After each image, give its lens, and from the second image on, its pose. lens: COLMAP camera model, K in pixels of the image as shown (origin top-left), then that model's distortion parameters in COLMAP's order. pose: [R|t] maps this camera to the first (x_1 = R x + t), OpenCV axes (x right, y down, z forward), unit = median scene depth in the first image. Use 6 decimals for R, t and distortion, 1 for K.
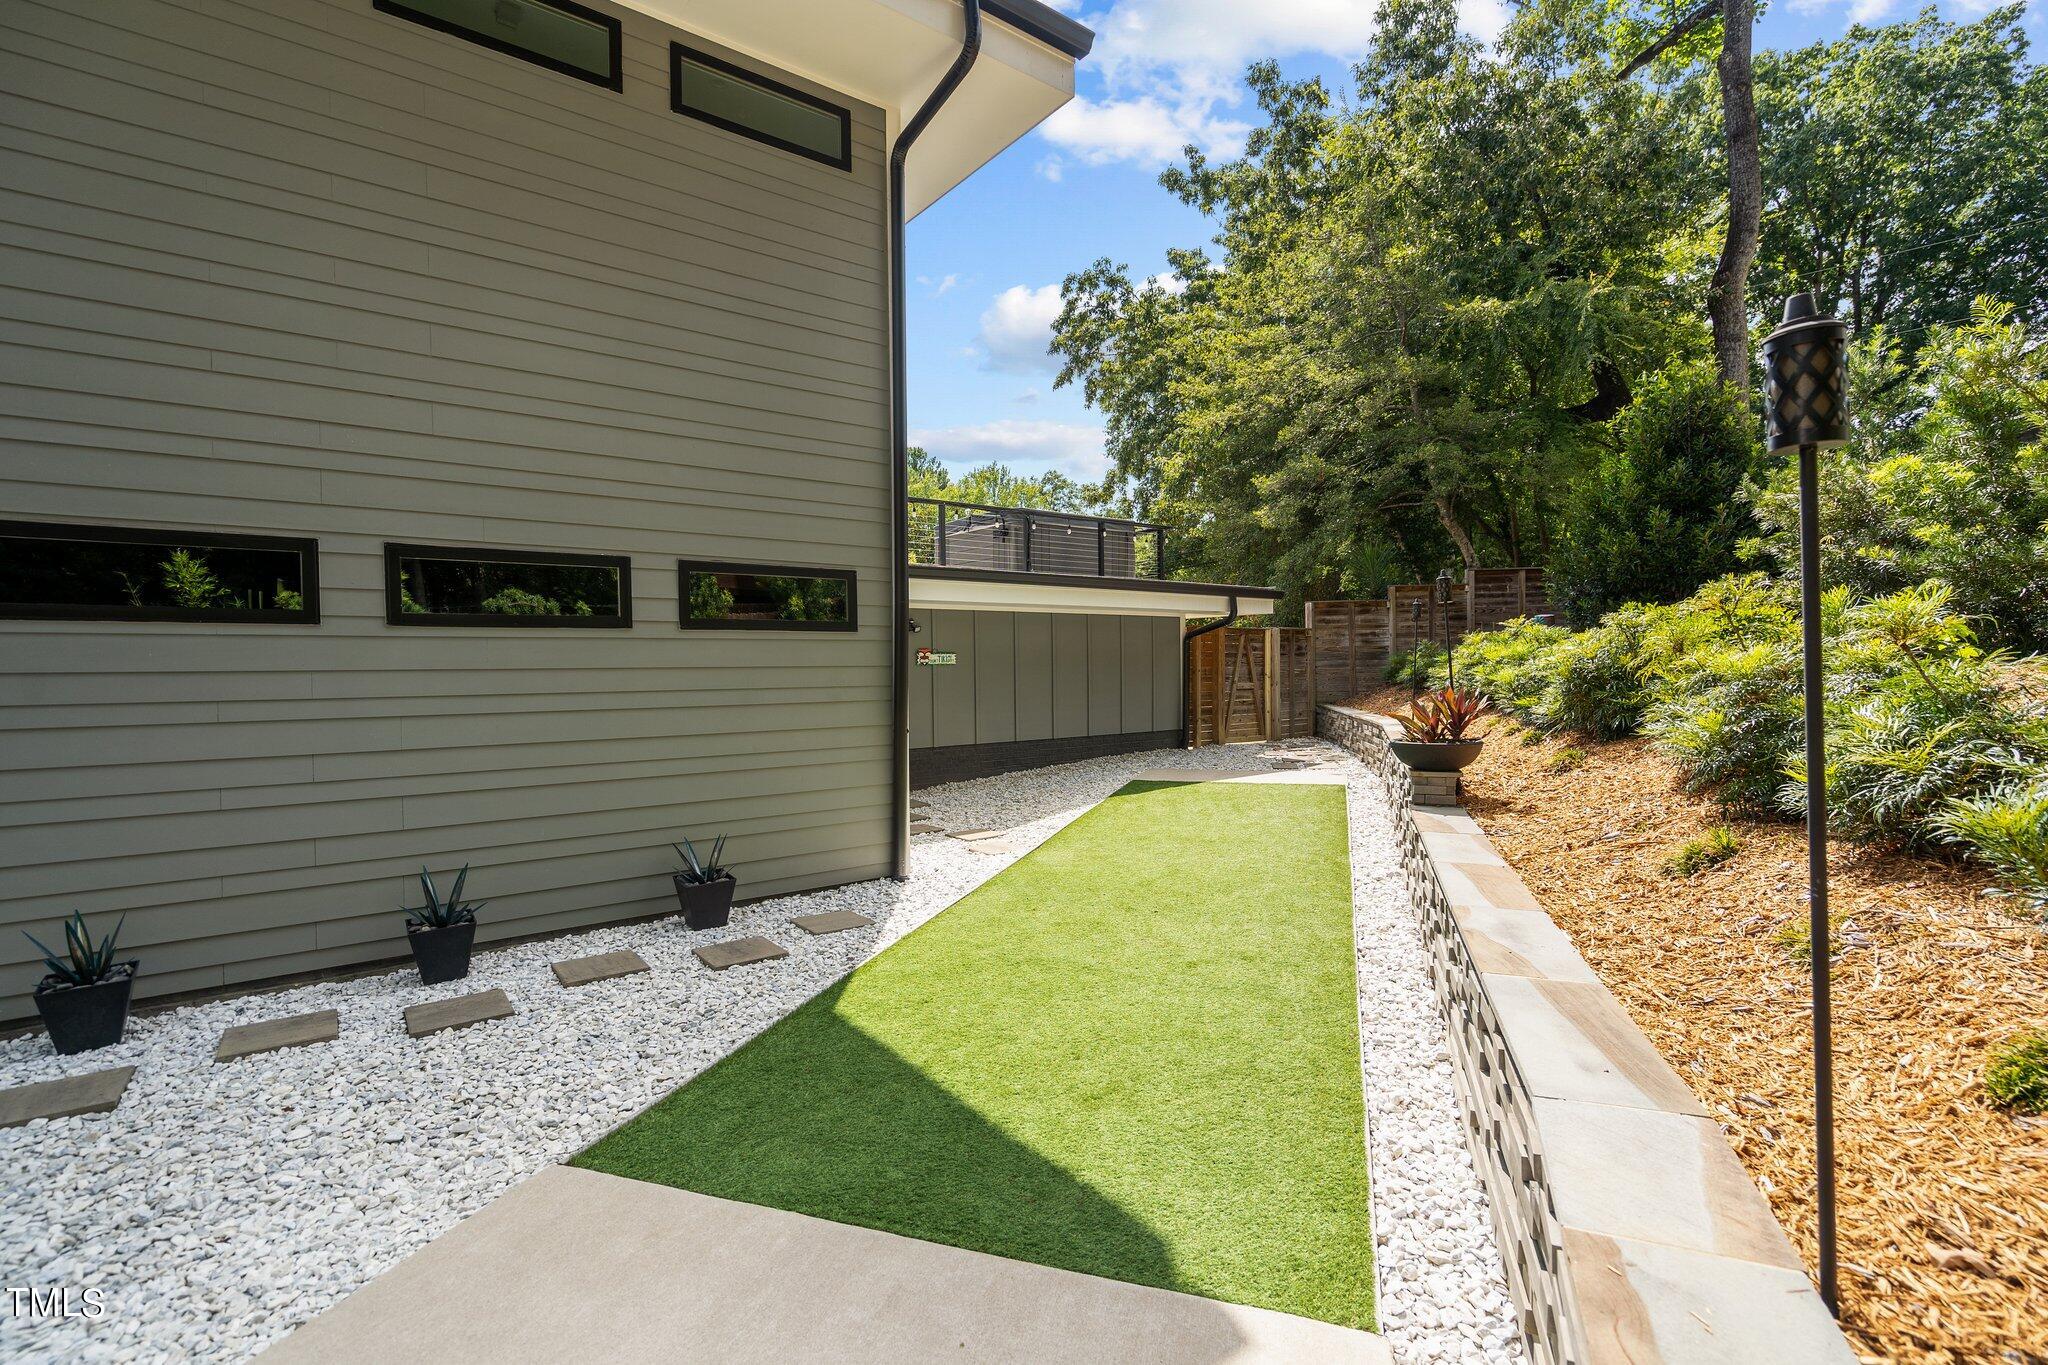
lens RADIAL K [[934.2, 0, 1024.0], [0, 934.2, 682.5], [0, 0, 1]] dist [-0.012489, 0.004618]
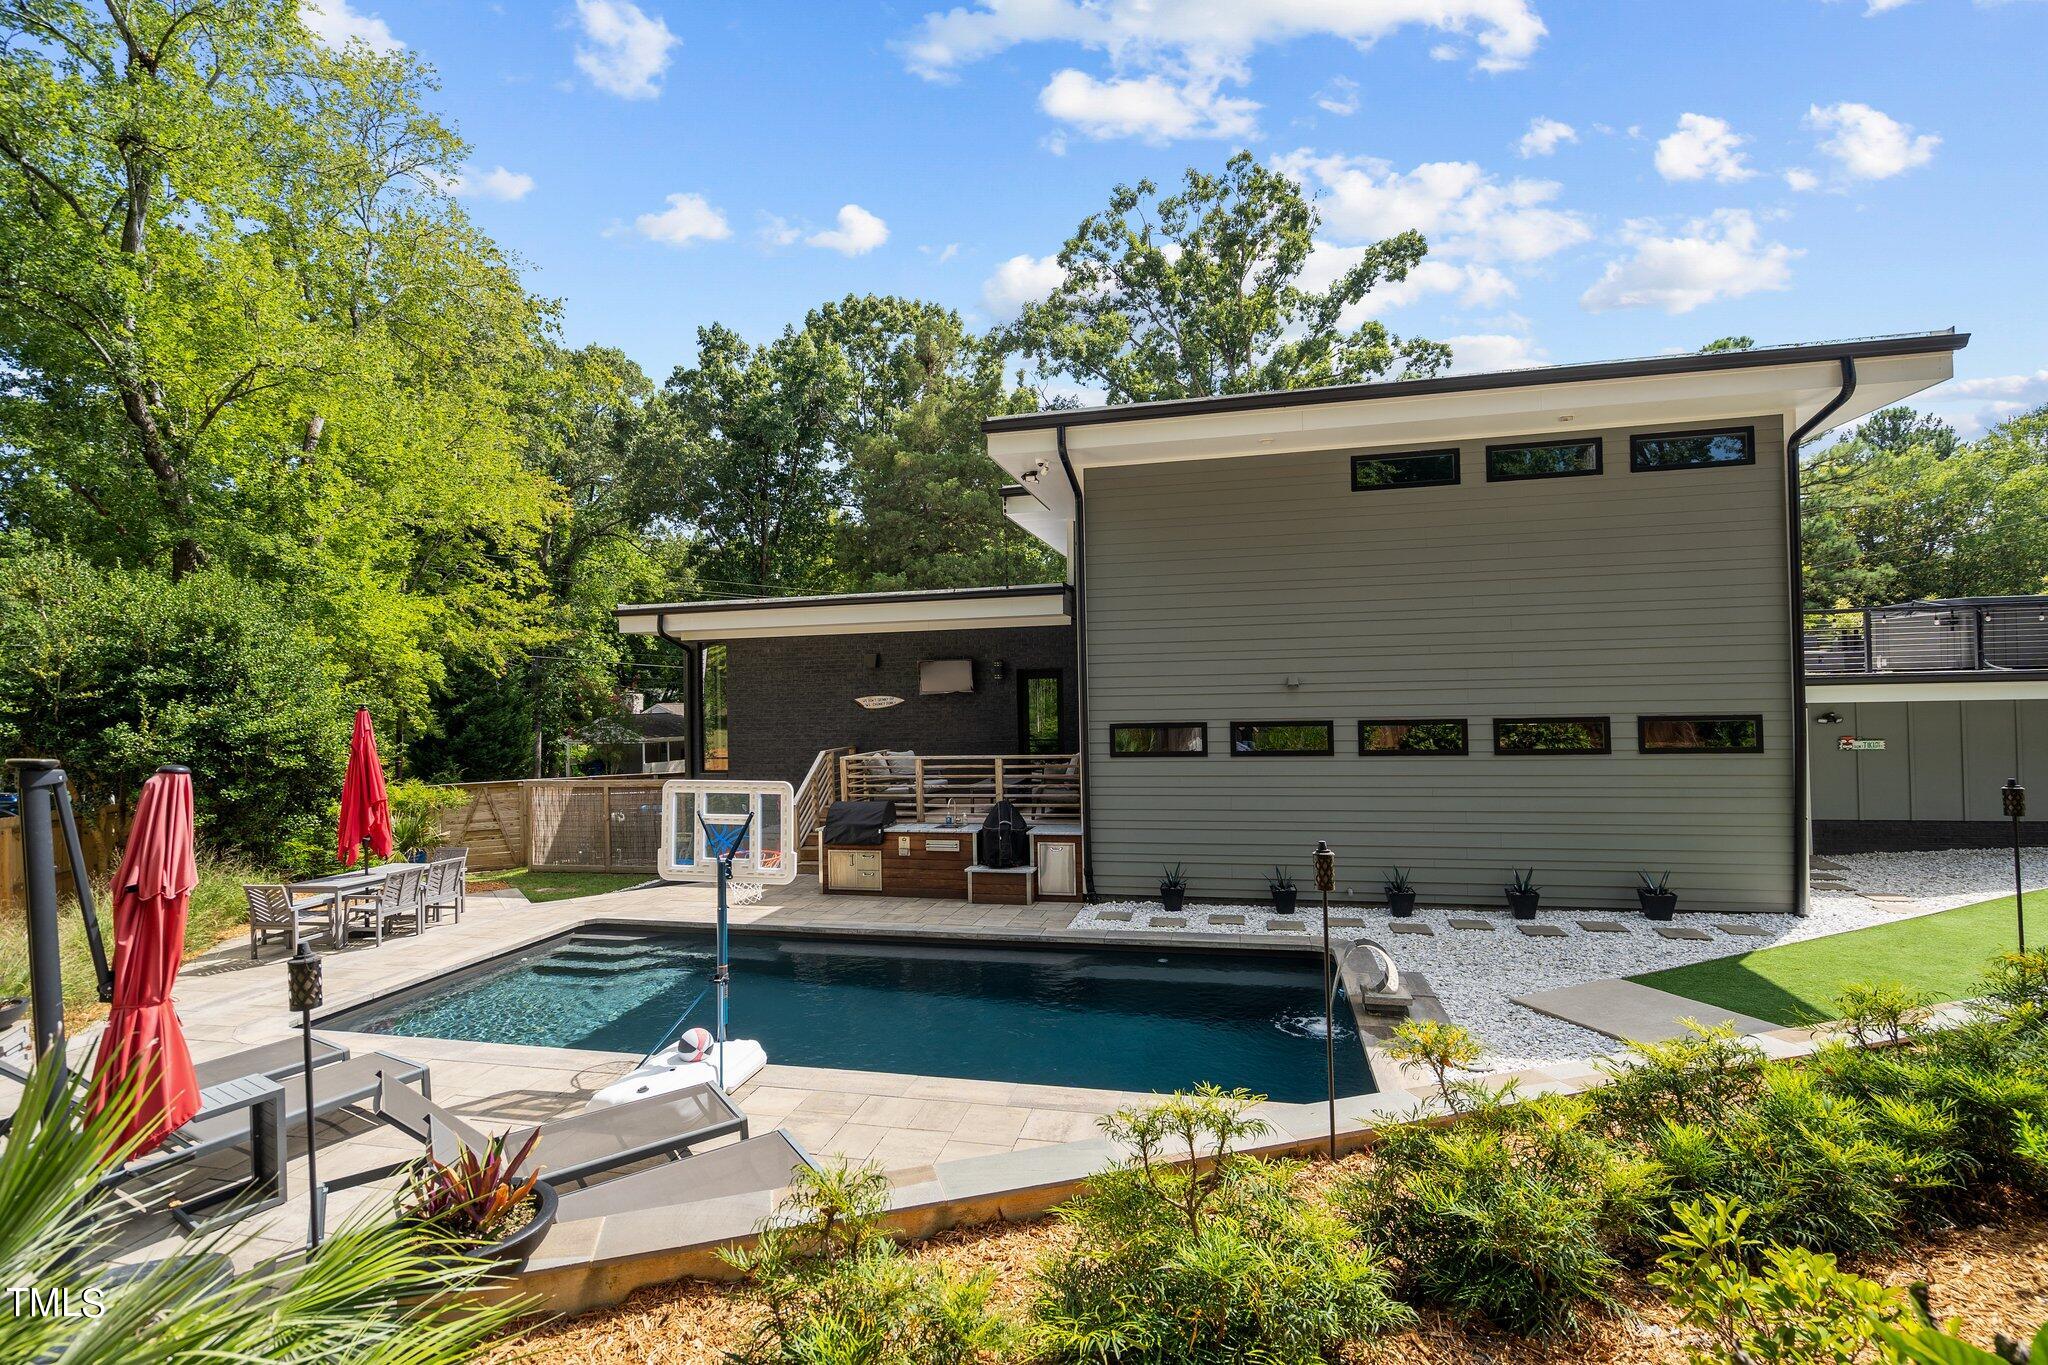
lens RADIAL K [[934.2, 0, 1024.0], [0, 934.2, 682.5], [0, 0, 1]] dist [-0.012489, 0.004618]
pose [[0.634171, -0.011235, -0.773111, 0.262654], [0.000646, 0.999902, -0.014001, -0.164304], [0.773192, 0.008379, 0.634116, -1.038015]]
